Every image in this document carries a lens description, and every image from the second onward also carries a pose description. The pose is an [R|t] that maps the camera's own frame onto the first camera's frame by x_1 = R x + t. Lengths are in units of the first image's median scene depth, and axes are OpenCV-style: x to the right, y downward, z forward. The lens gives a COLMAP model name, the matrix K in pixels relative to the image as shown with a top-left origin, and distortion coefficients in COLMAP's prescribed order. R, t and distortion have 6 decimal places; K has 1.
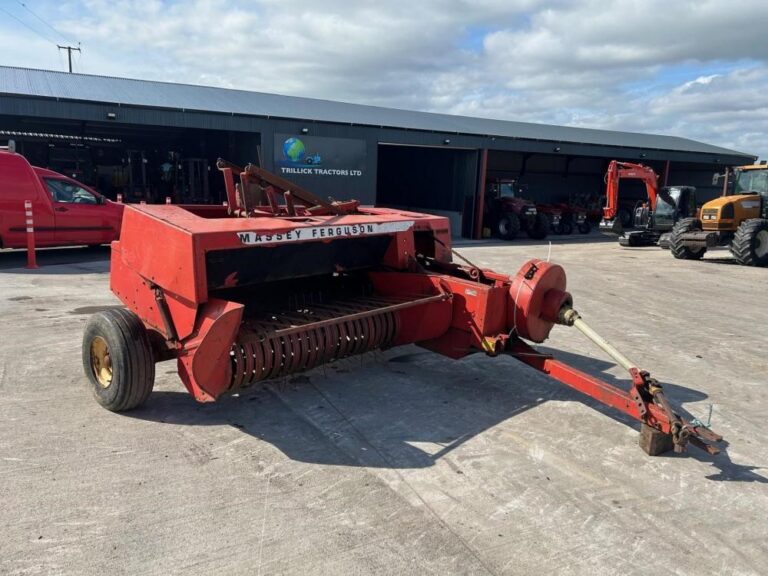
lens RADIAL K [[580.4, 0, 384.4], [0, 580.4, 289.5], [0, 0, 1]] dist [0.050581, -0.046511]
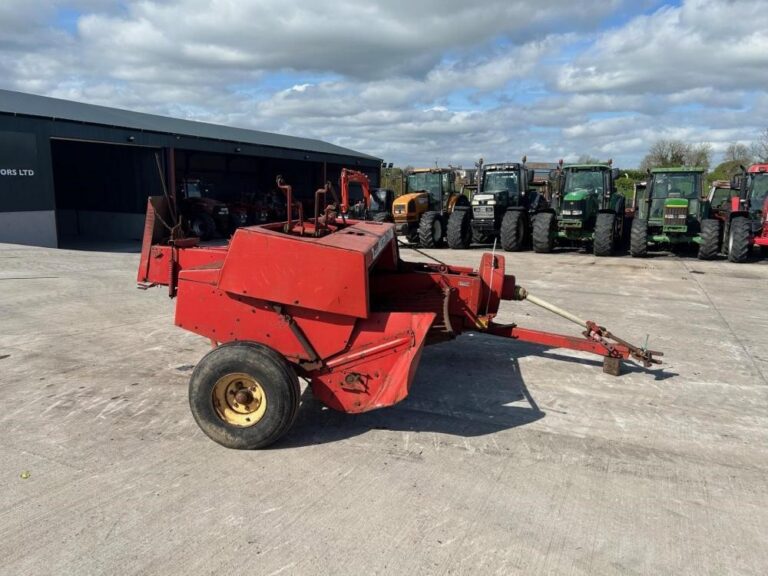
lens RADIAL K [[580.4, 0, 385.4], [0, 580.4, 288.1], [0, 0, 1]] dist [0.050581, -0.046511]
pose [[0.816747, -0.113760, 0.565670, -0.174048], [0.112155, 0.992973, 0.037757, -0.013012], [-0.565991, 0.032605, 0.823767, 0.020151]]
